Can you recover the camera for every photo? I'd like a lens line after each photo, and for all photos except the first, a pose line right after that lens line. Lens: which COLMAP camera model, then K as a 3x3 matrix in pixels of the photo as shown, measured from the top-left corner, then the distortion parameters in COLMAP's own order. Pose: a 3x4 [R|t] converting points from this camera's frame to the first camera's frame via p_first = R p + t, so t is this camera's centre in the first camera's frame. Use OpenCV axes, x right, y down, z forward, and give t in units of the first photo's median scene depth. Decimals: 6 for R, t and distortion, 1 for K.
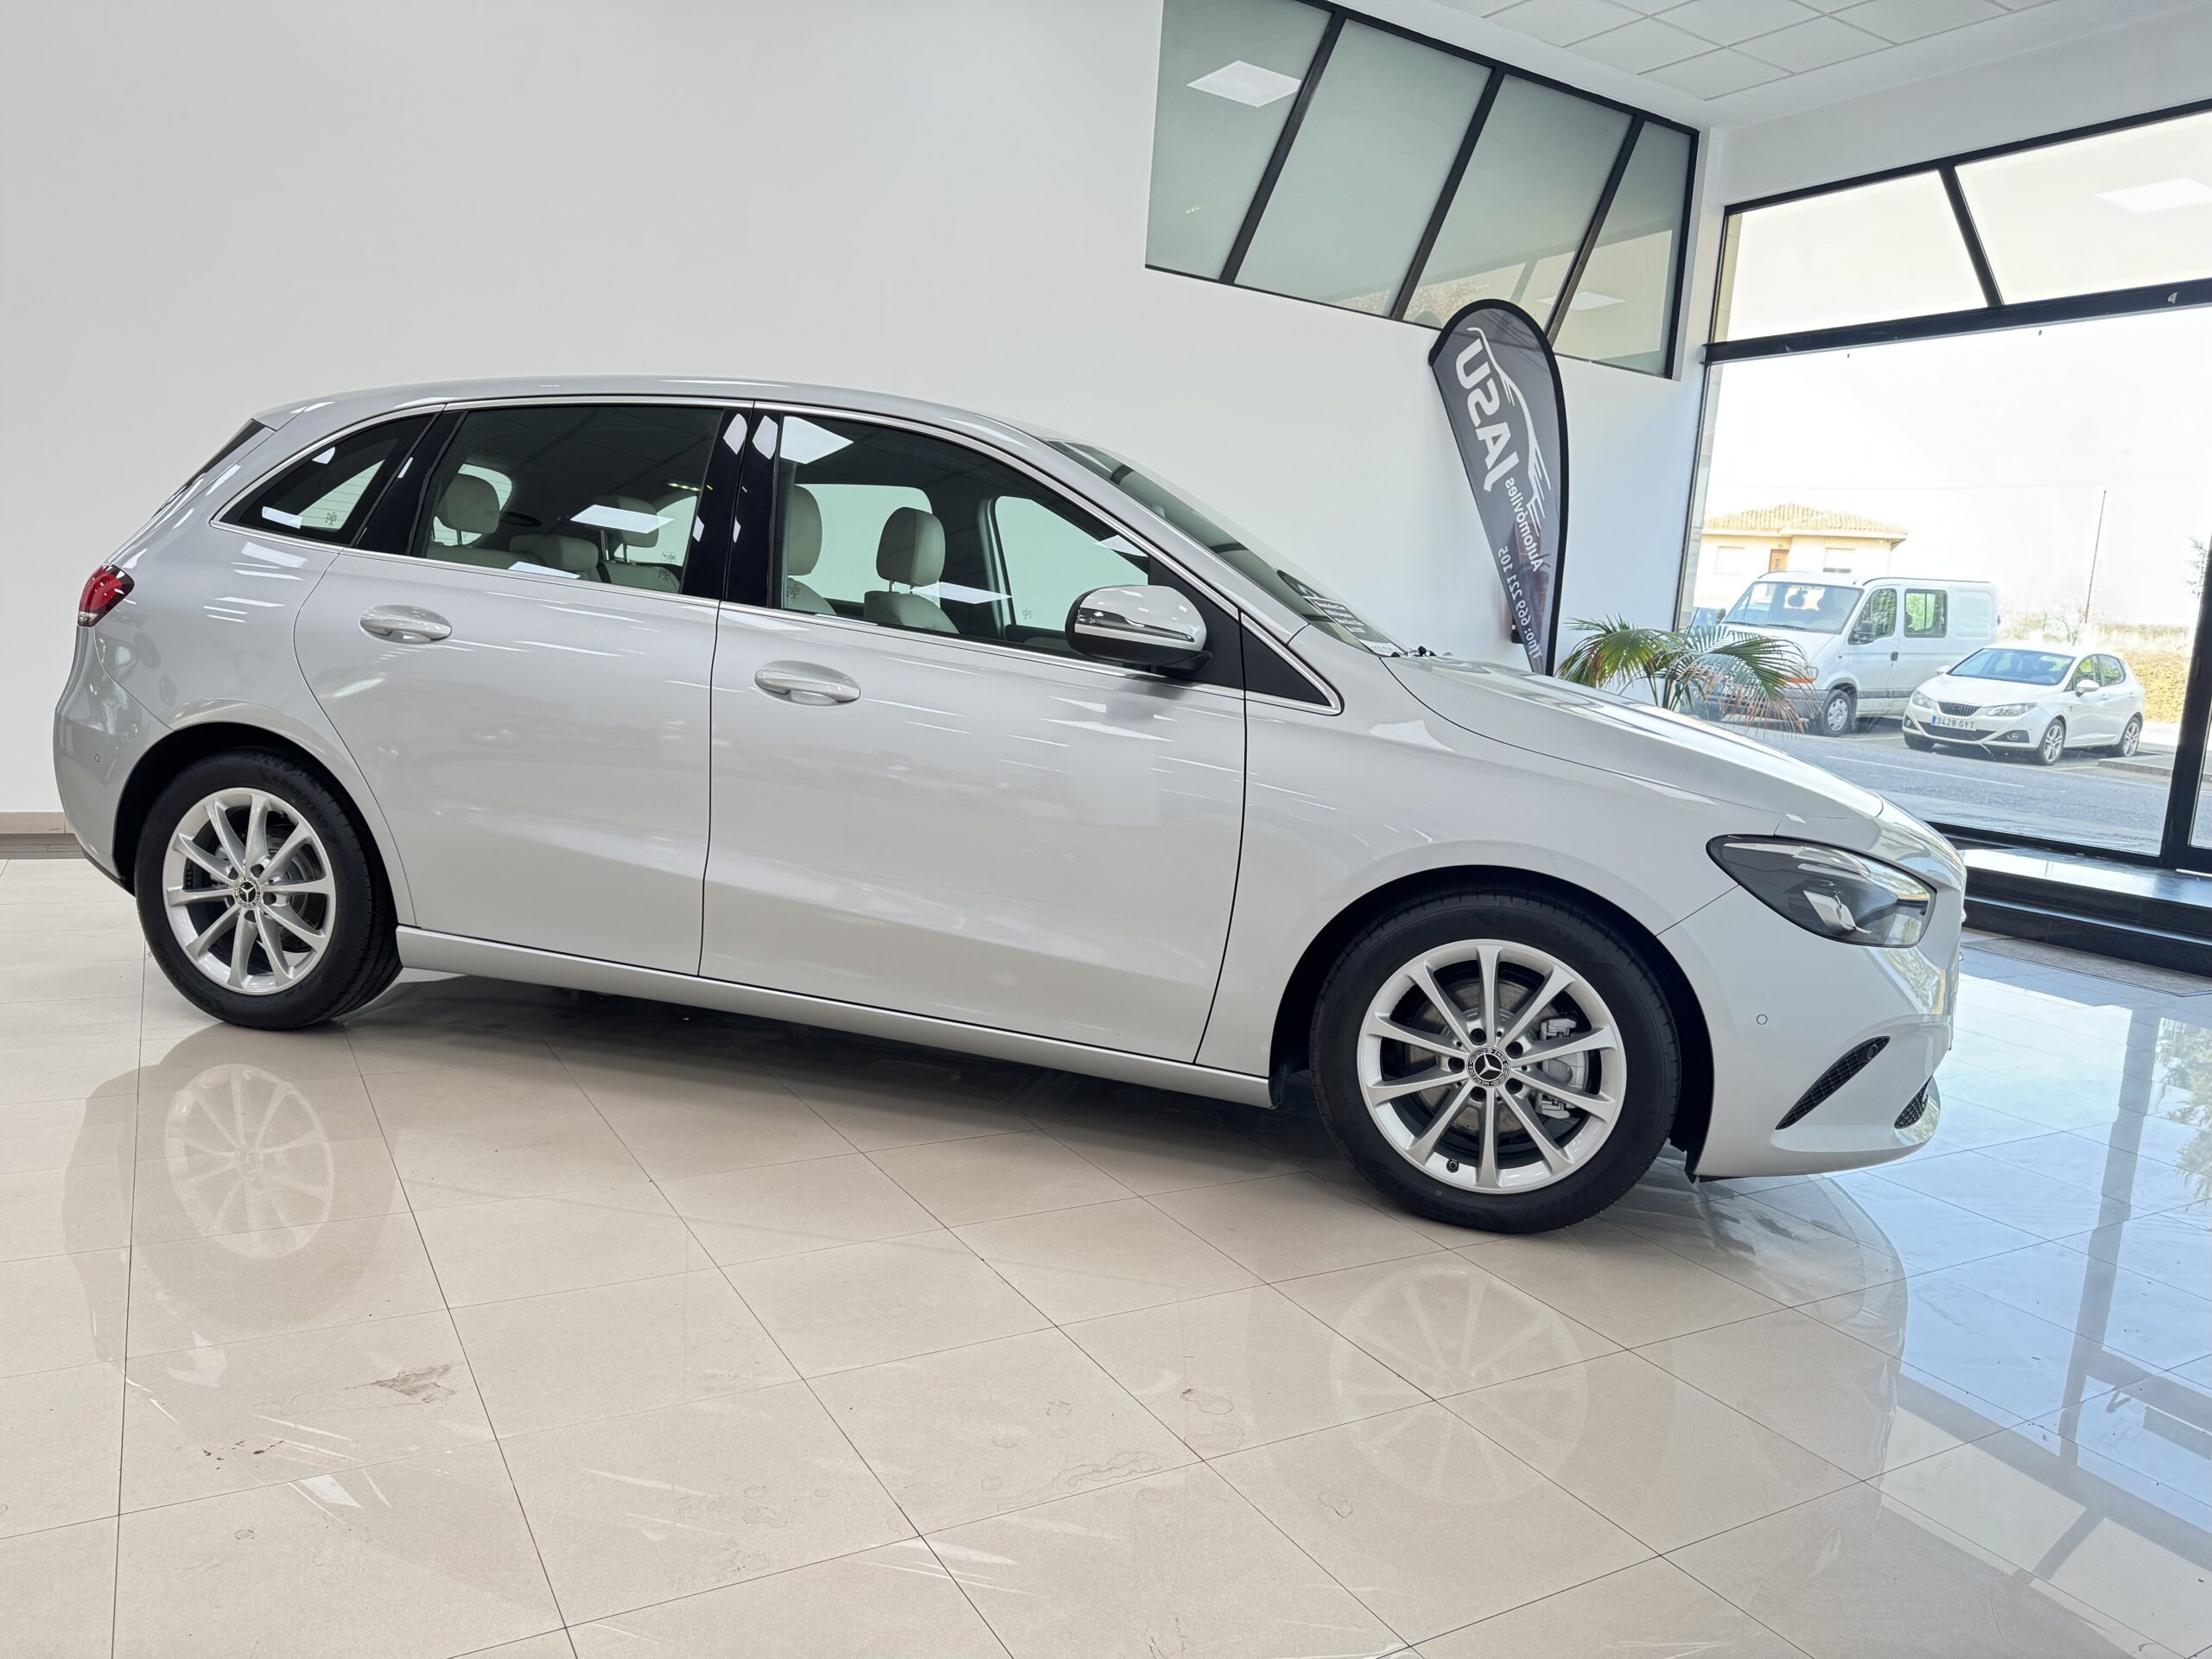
lens RADIAL K [[1561.5, 0, 1093.9], [0, 1561.5, 831.7], [0, 0, 1]] dist [0.110948, -0.191129]
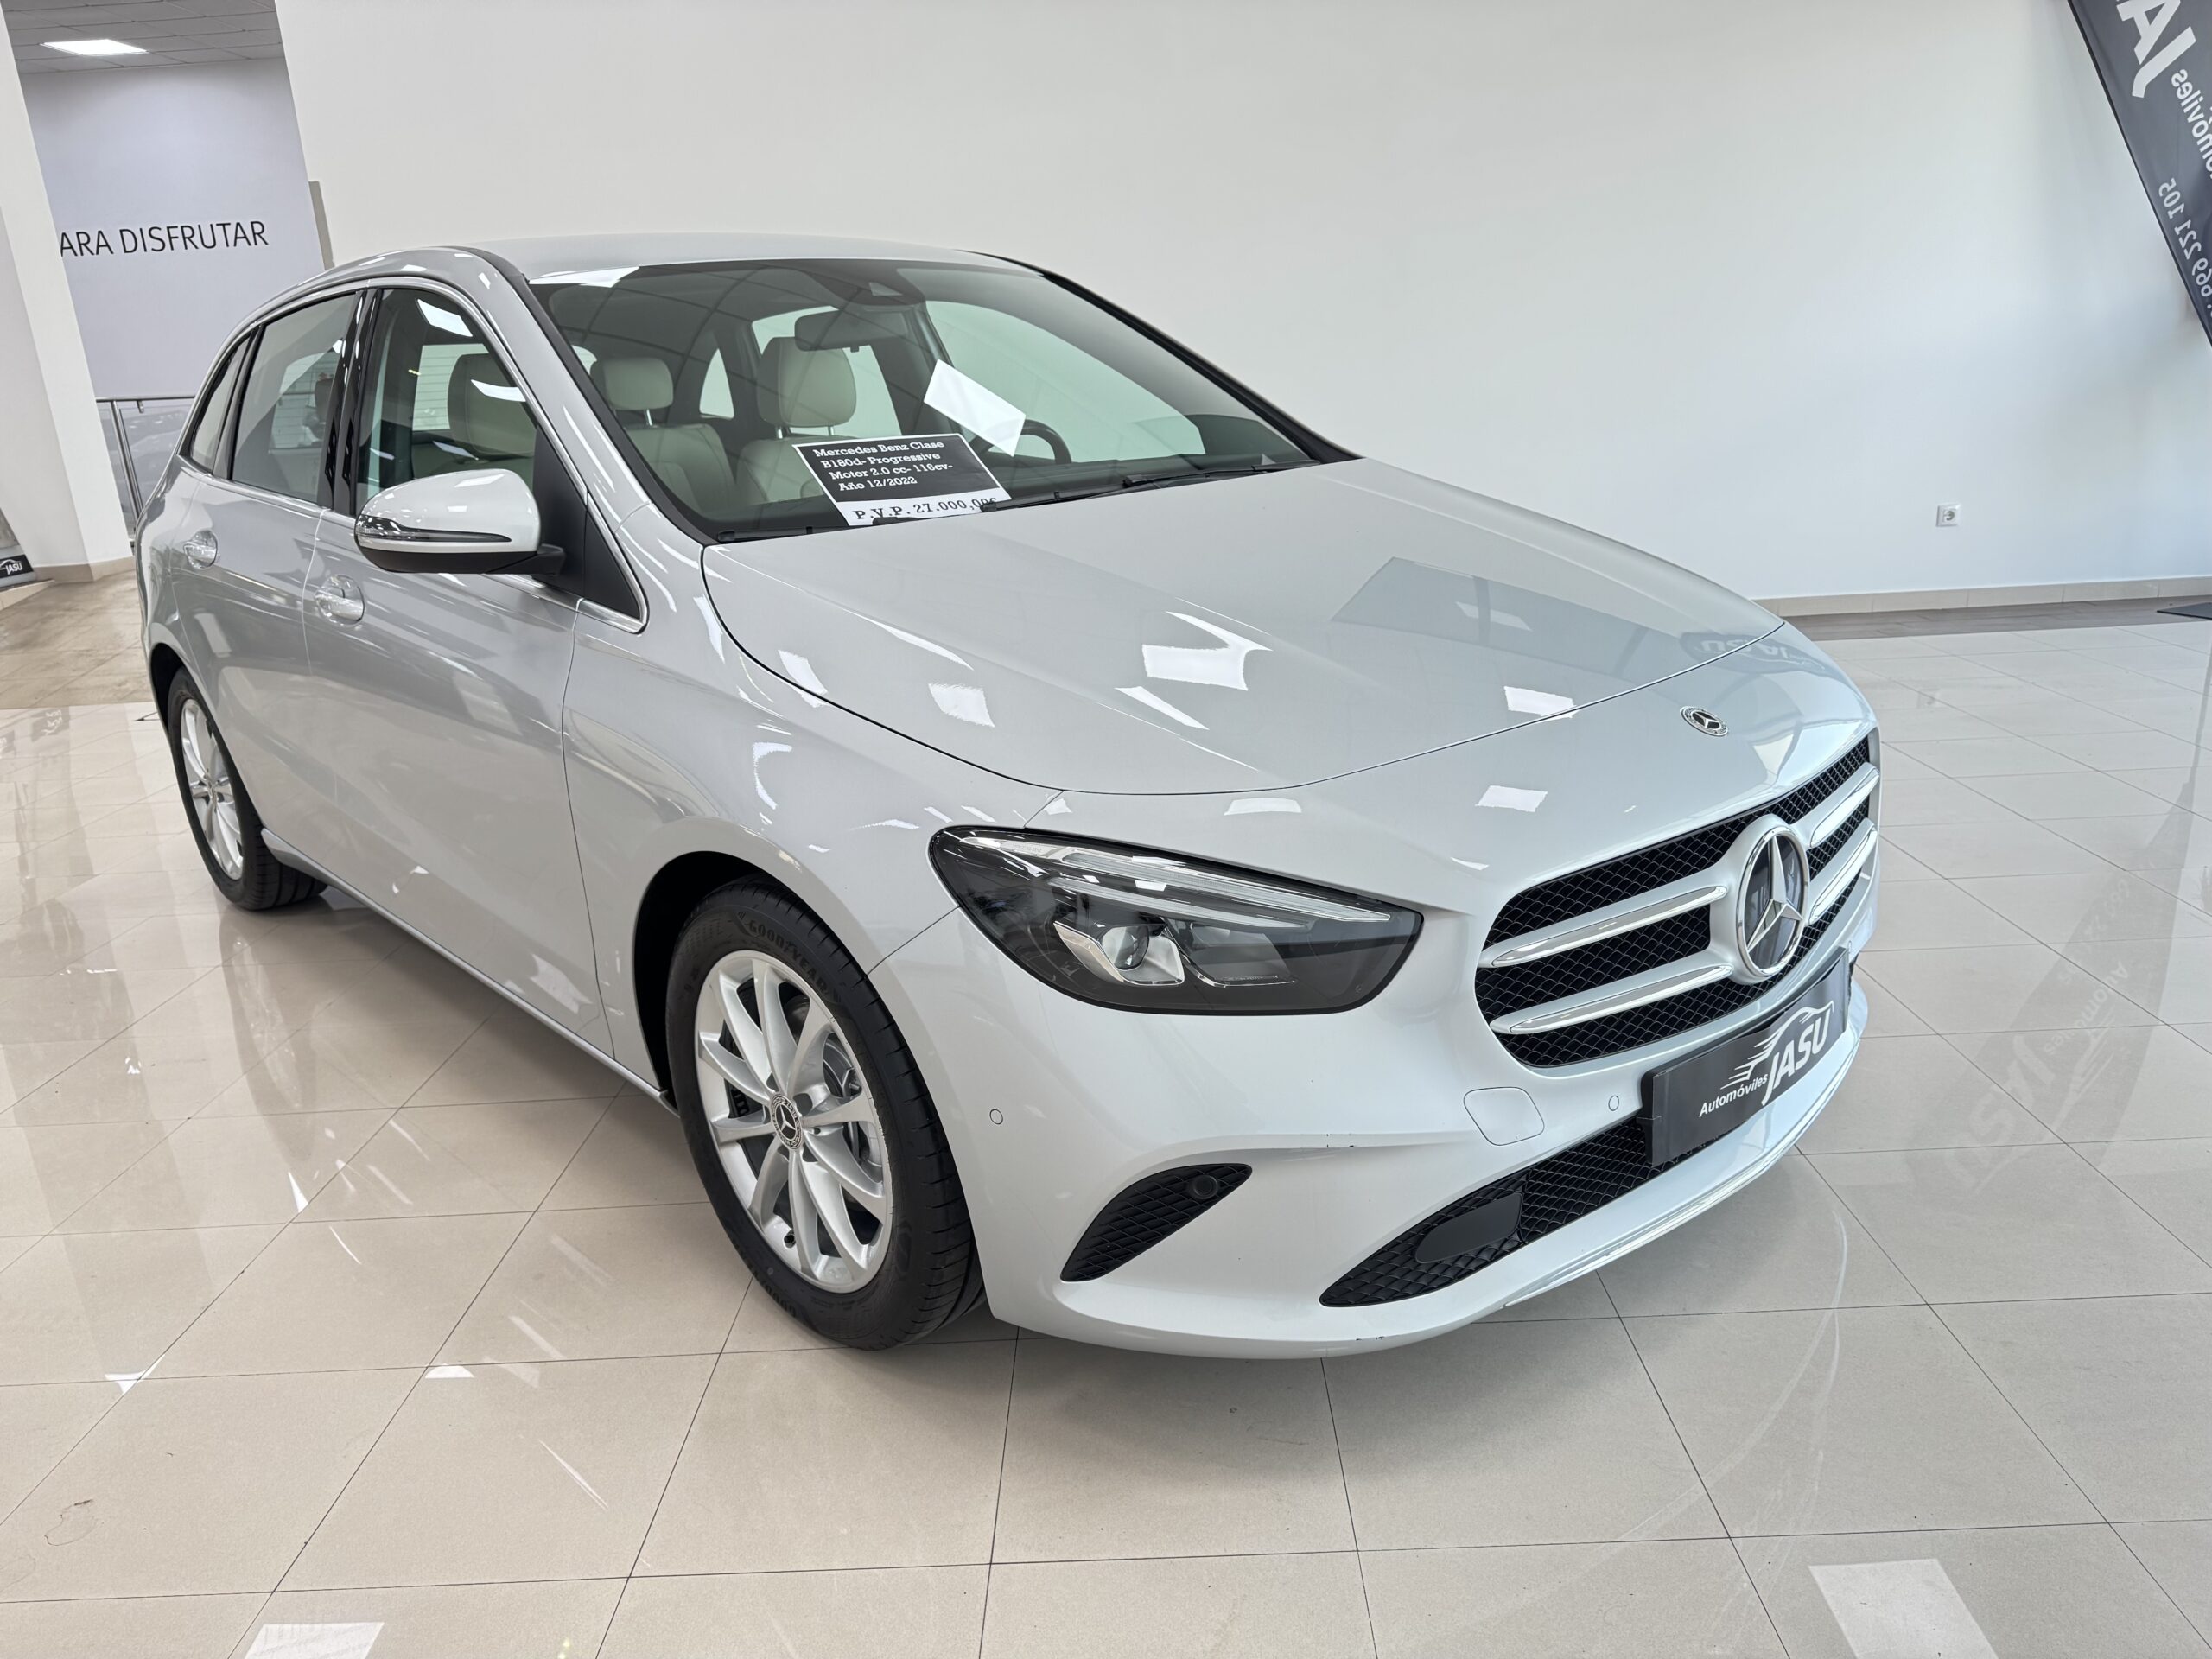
lens RADIAL K [[1549.6, 0, 1106.0], [0, 1549.6, 829.5], [0, 0, 1]] dist [0.056529, -0.054565]
pose [[0.833610, 0.030856, -0.551491, 0.746448], [0.054197, 0.989051, 0.137259, -0.073324], [0.549688, -0.144310, 0.822811, 0.493434]]
